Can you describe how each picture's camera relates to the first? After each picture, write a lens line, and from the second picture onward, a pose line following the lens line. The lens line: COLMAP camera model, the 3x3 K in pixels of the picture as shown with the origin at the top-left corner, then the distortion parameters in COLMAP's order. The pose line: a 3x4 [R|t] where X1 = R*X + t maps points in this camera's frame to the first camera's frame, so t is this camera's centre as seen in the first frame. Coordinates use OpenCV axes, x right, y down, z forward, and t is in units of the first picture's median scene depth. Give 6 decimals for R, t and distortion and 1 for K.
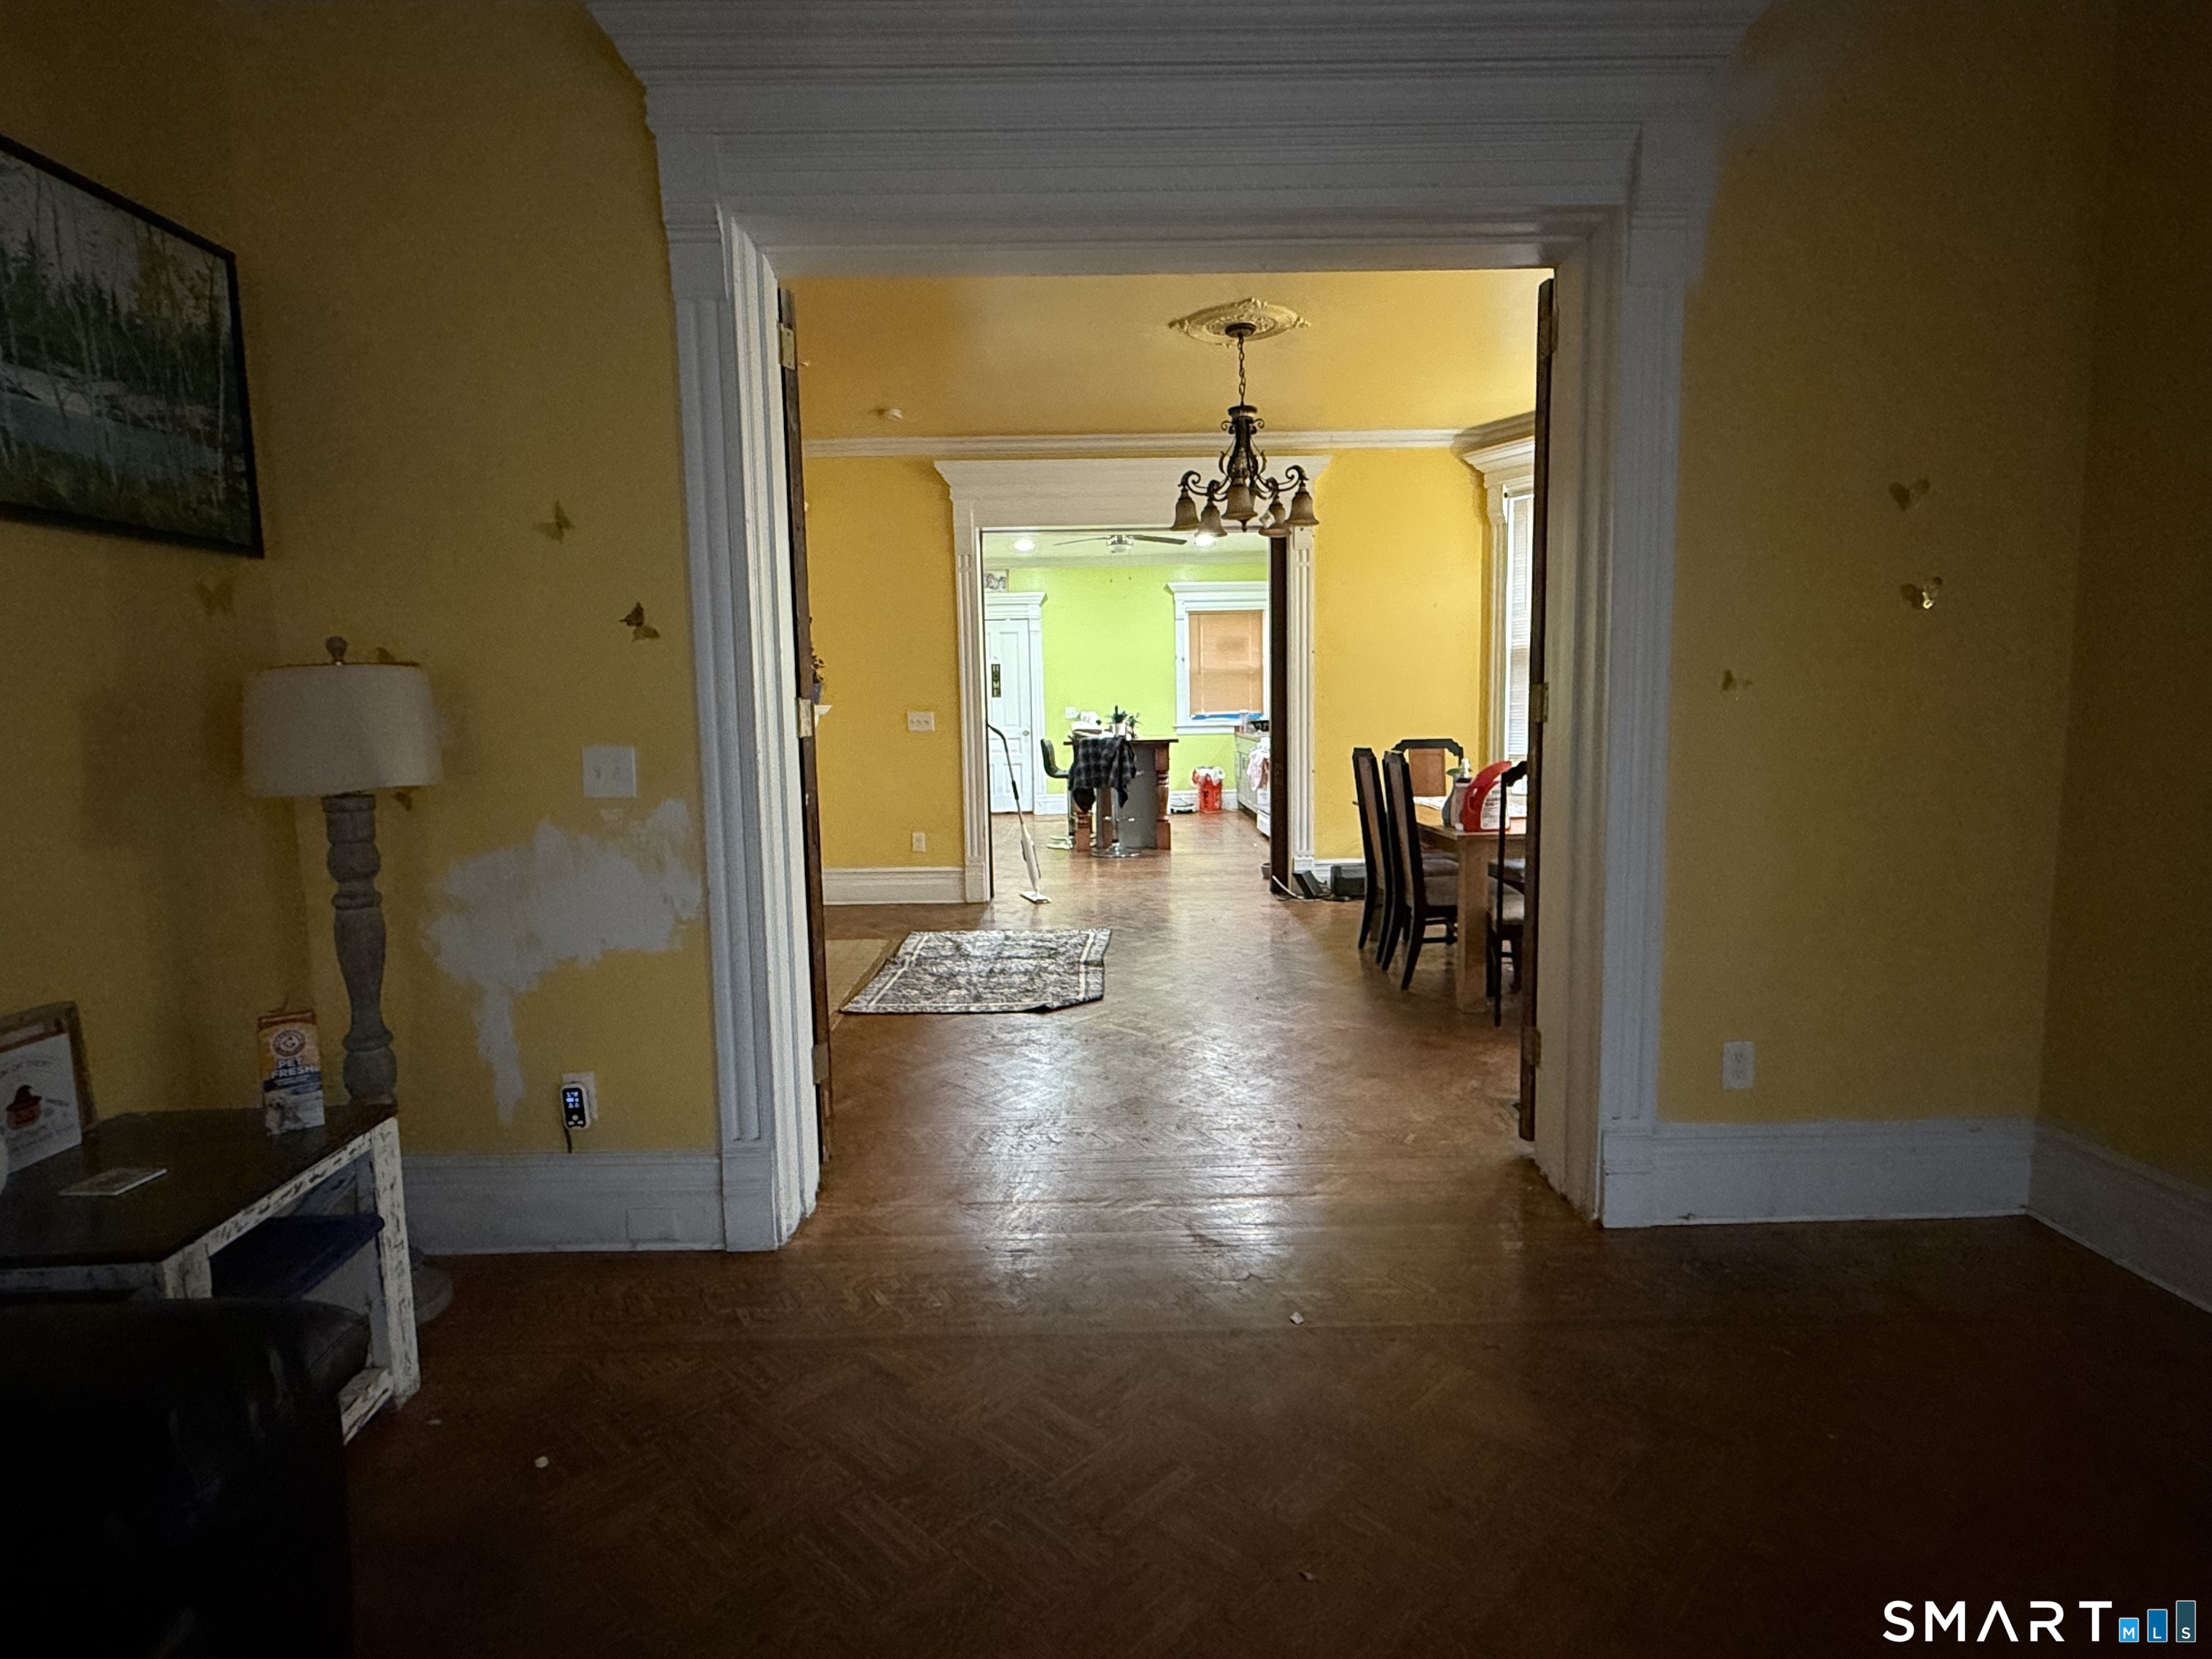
lens RADIAL K [[1161.0, 0, 1108.6], [0, 1161.0, 827.7], [0, 0, 1]] dist [-0.000960, -0.000006]
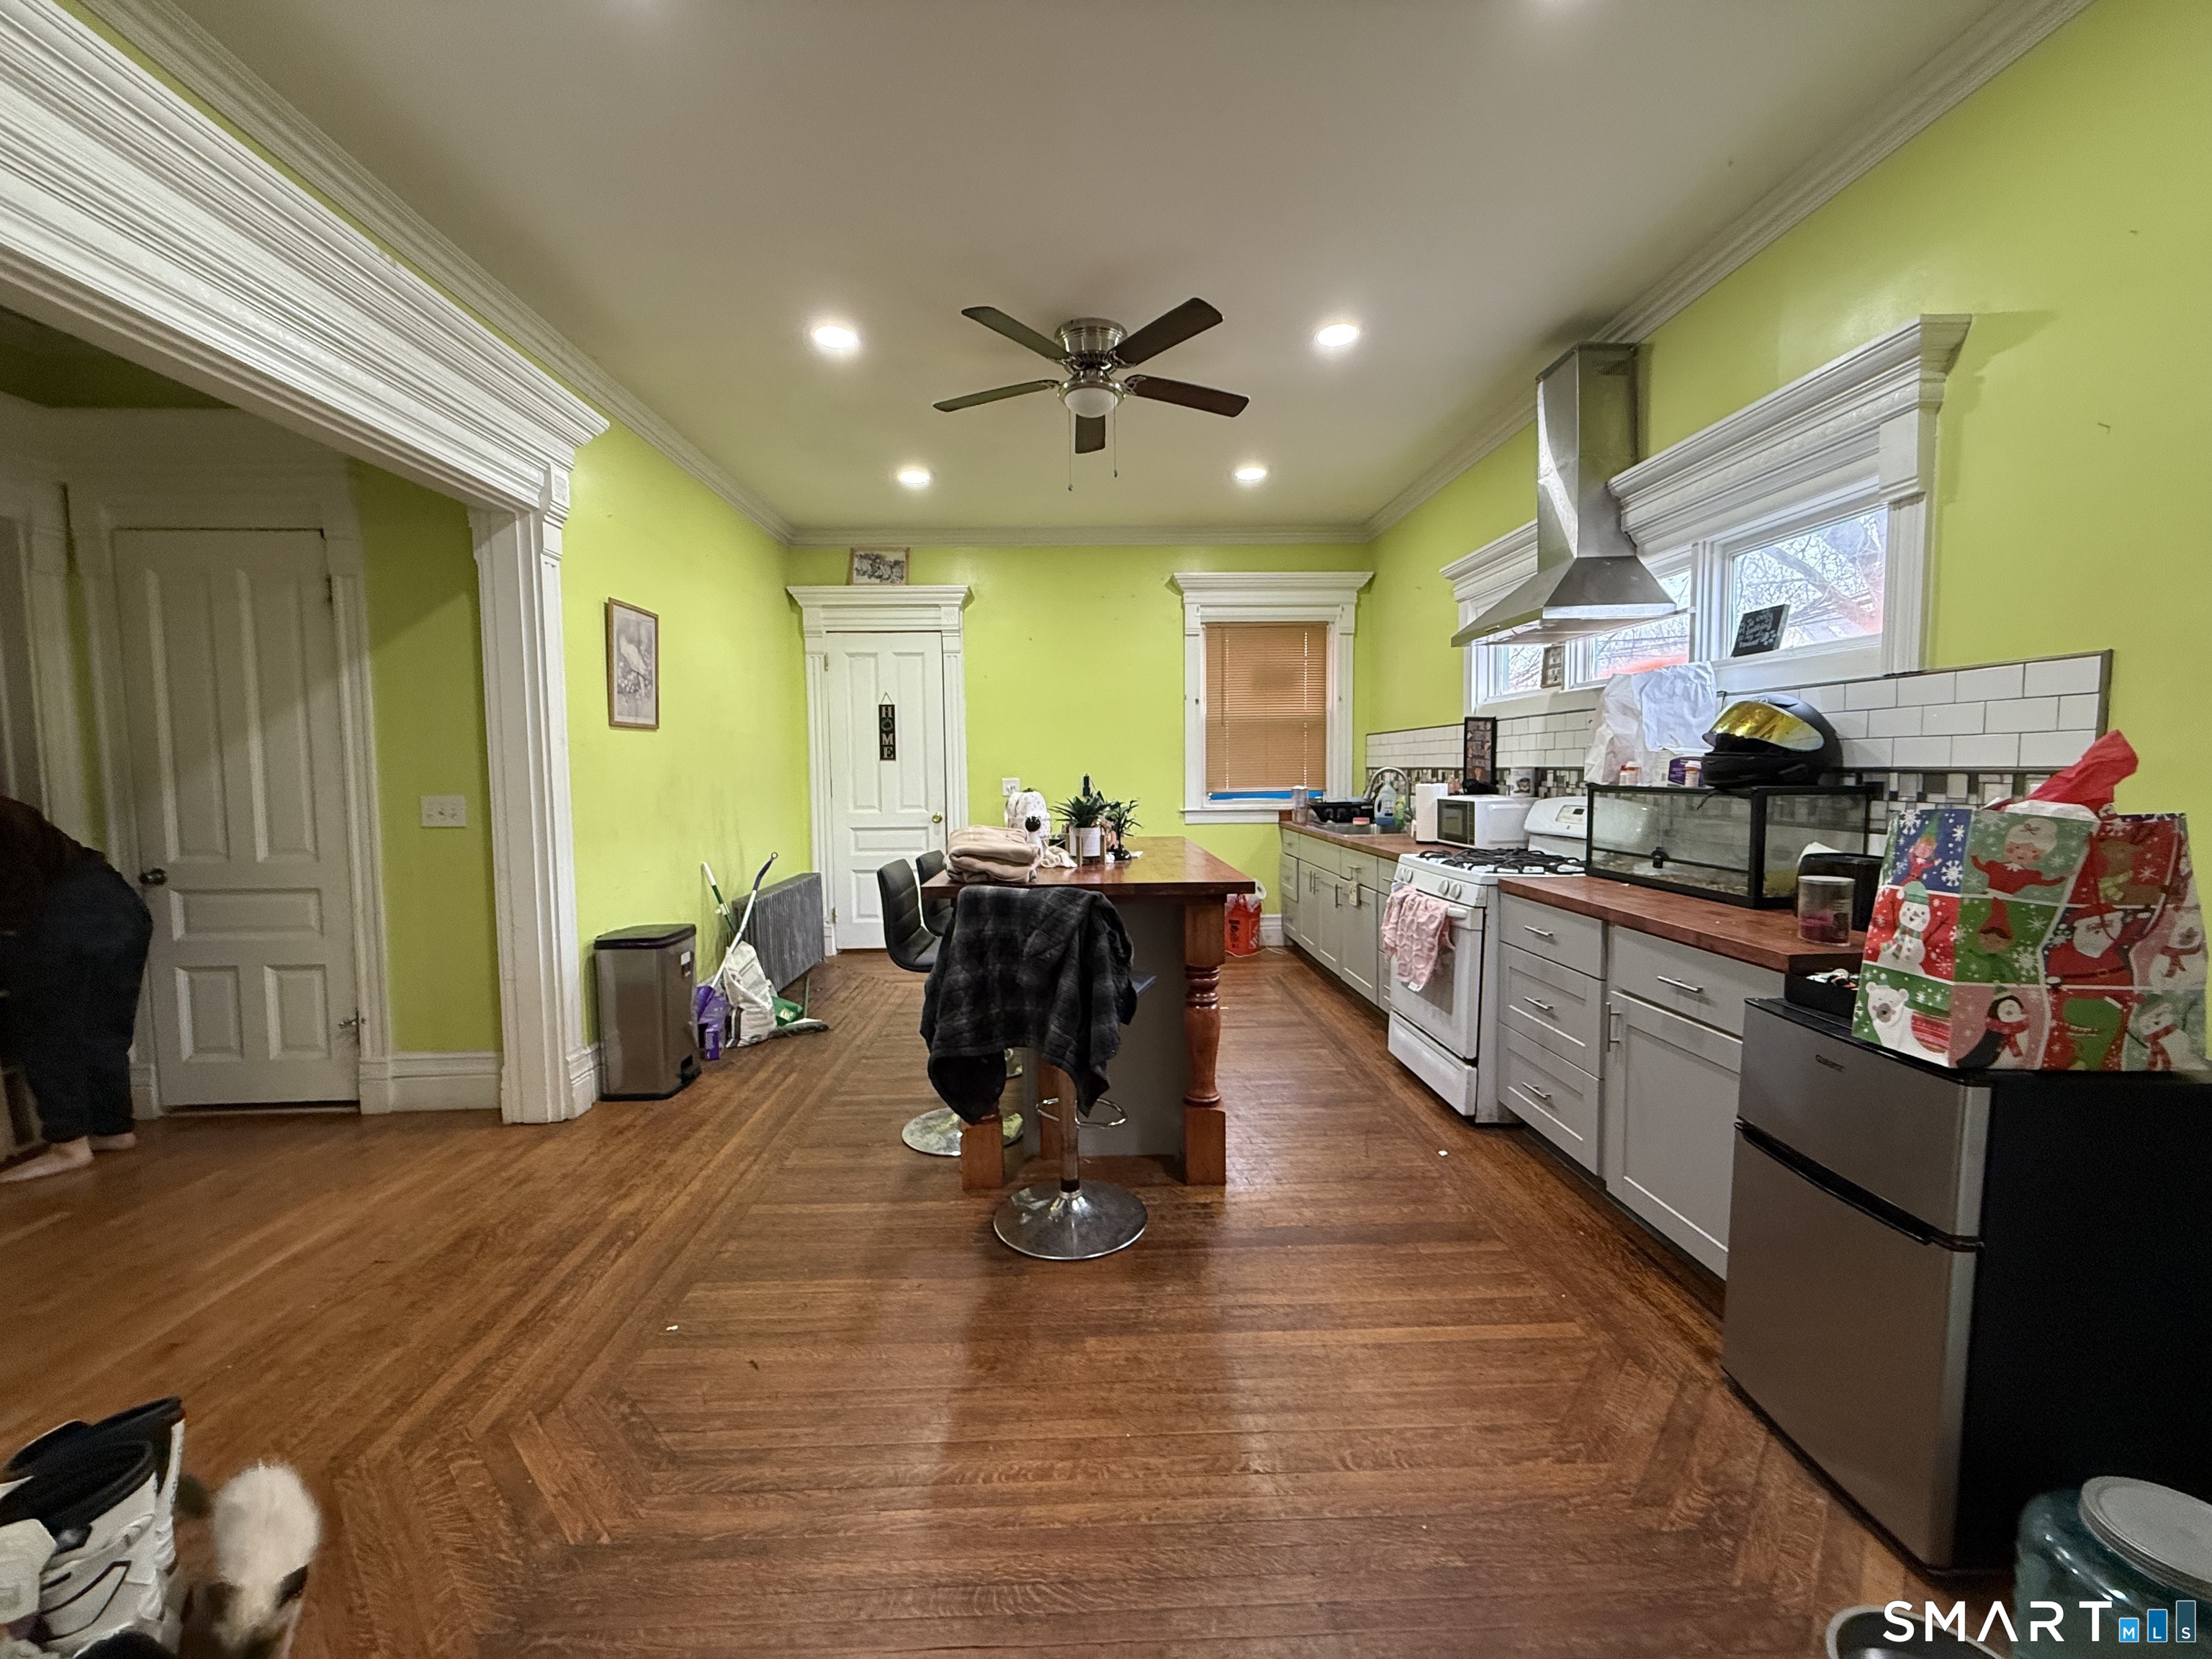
lens RADIAL K [[874.5, 0, 1093.3], [0, 874.5, 825.0], [0, 0, 1]] dist [-0.001720, 0.000738]
pose [[0.999917, 0.010647, 0.007291, 0.007455], [-0.010345, 0.999138, -0.040191, -0.061961], [-0.007713, 0.040112, 0.999165, 0.551881]]
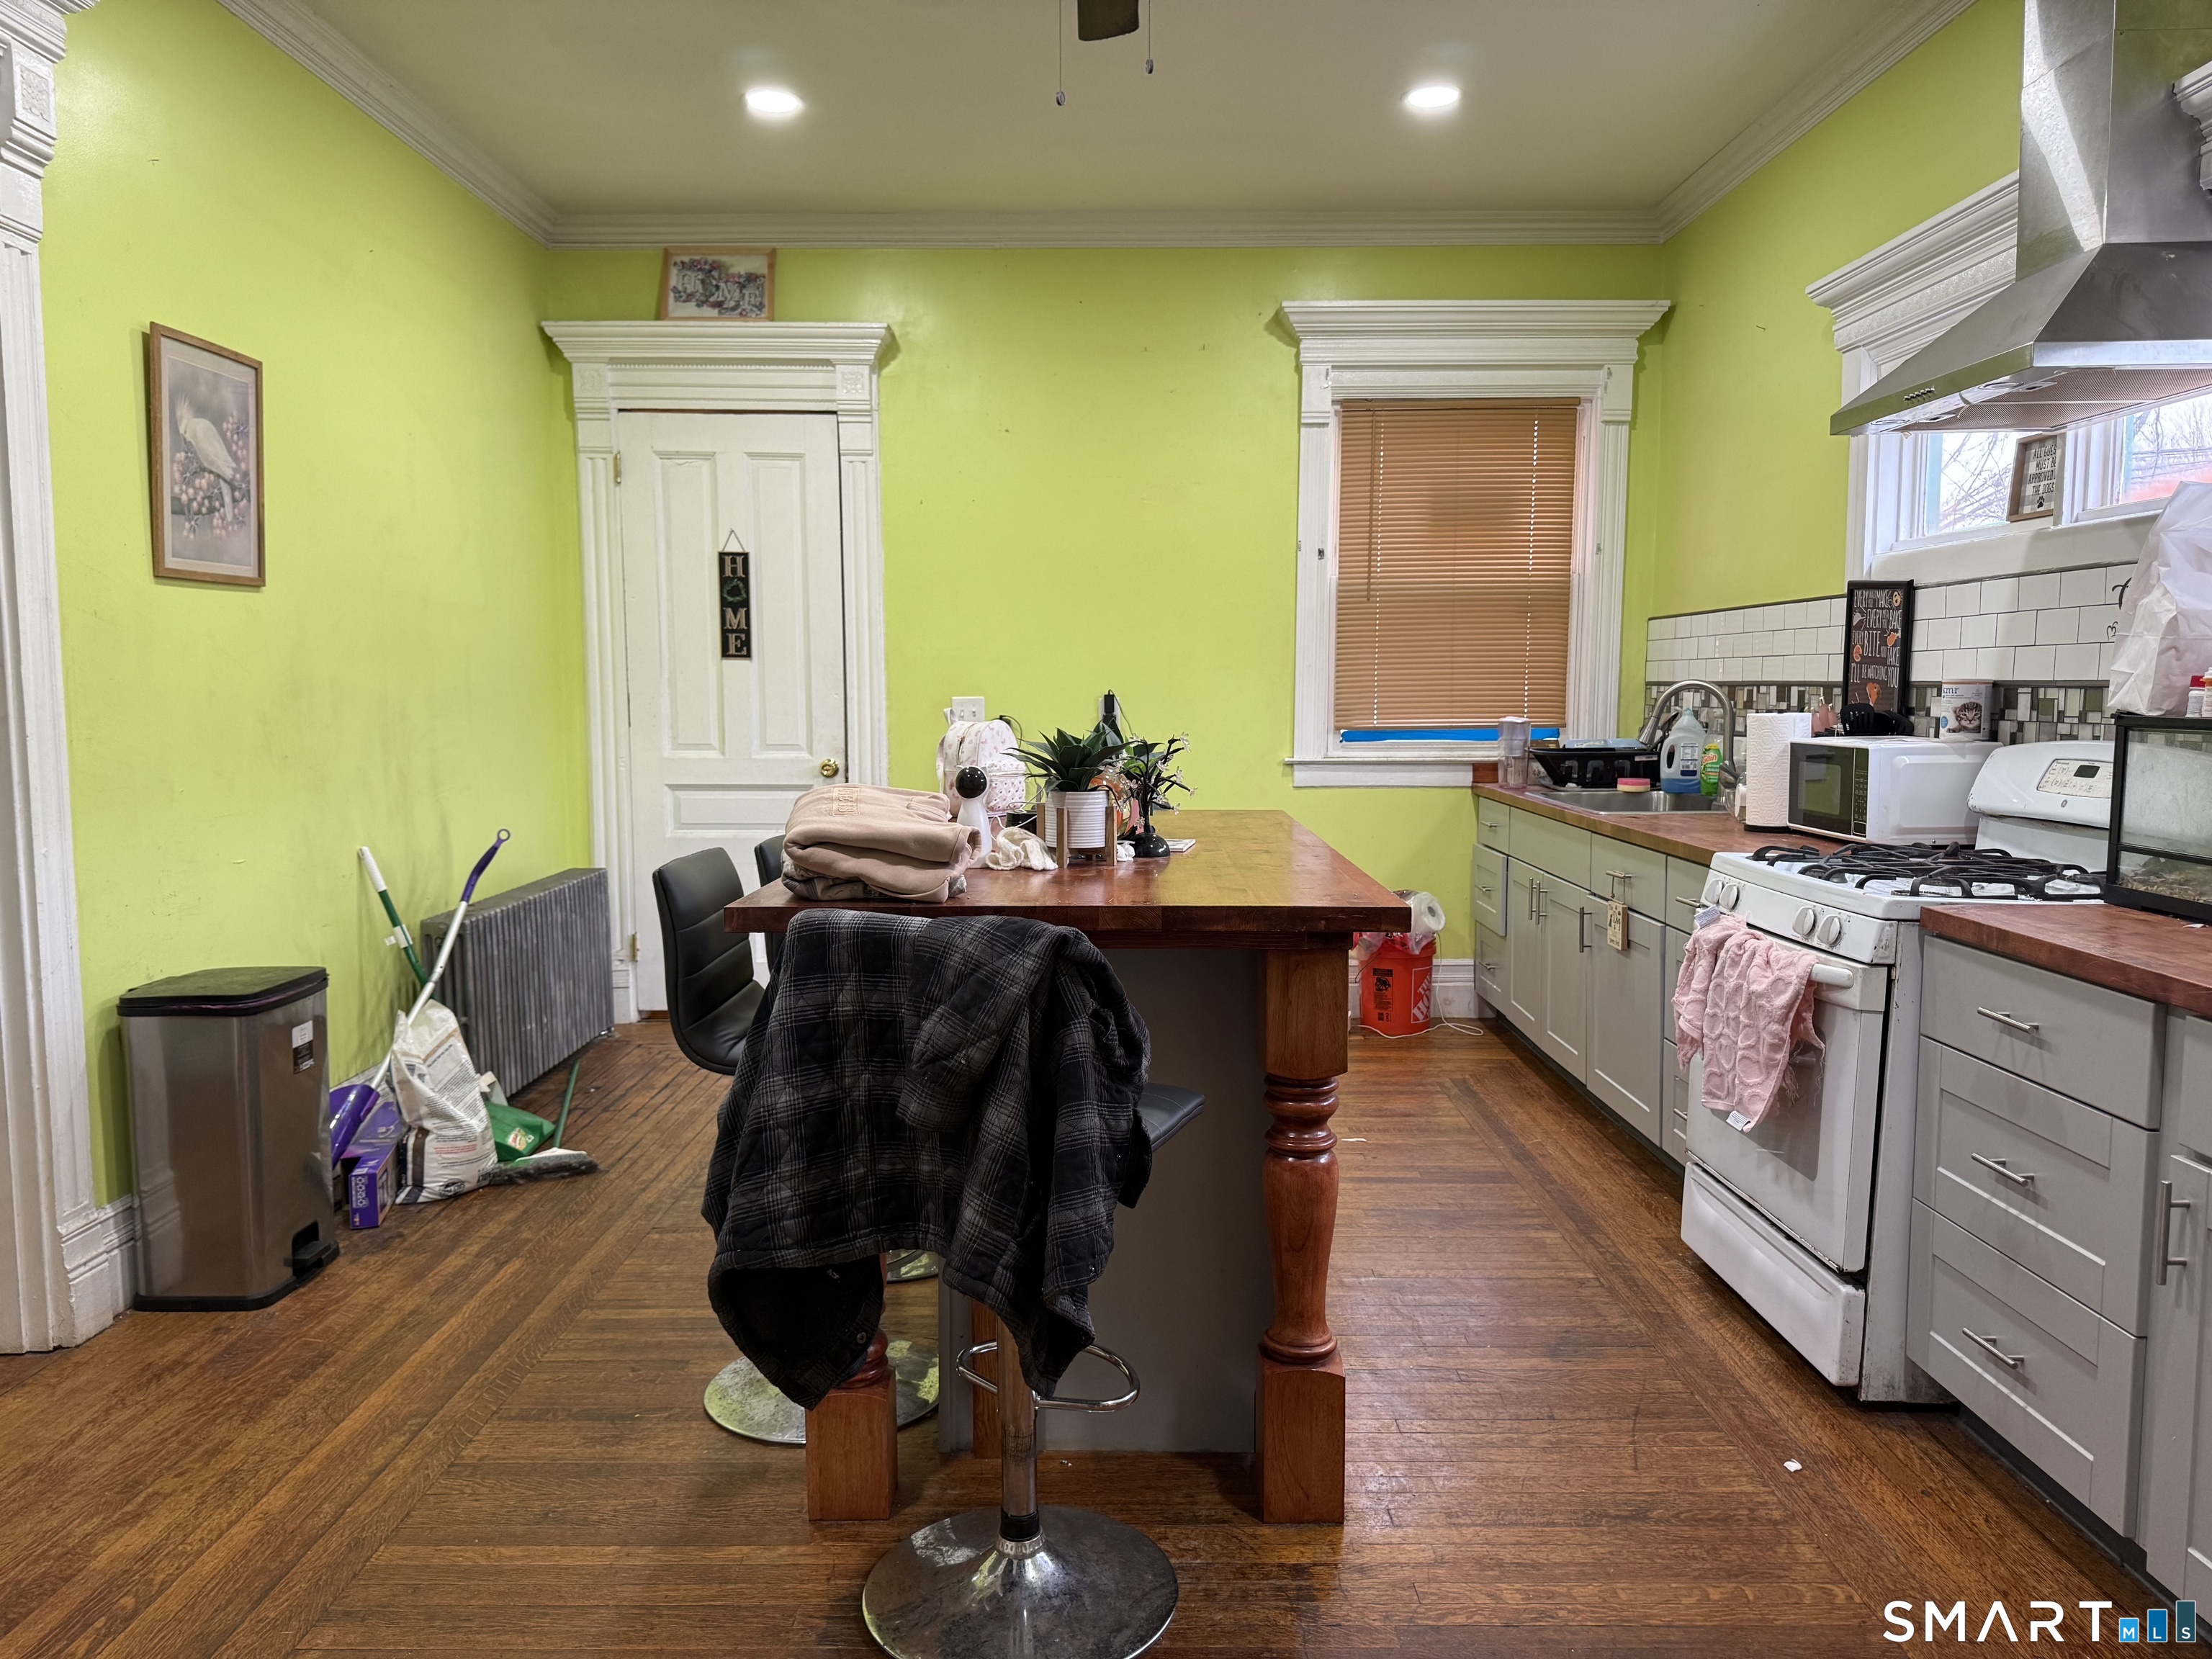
lens RADIAL K [[1557.7, 0, 1110.3], [0, 1557.7, 827.4], [0, 0, 1]] dist [0.046810, -0.041816]
pose [[0.999571, 0.024918, -0.015420, 0.015004], [-0.025121, 0.999598, -0.013108, -0.063125], [0.015087, 0.013490, 0.999795, 0.578241]]
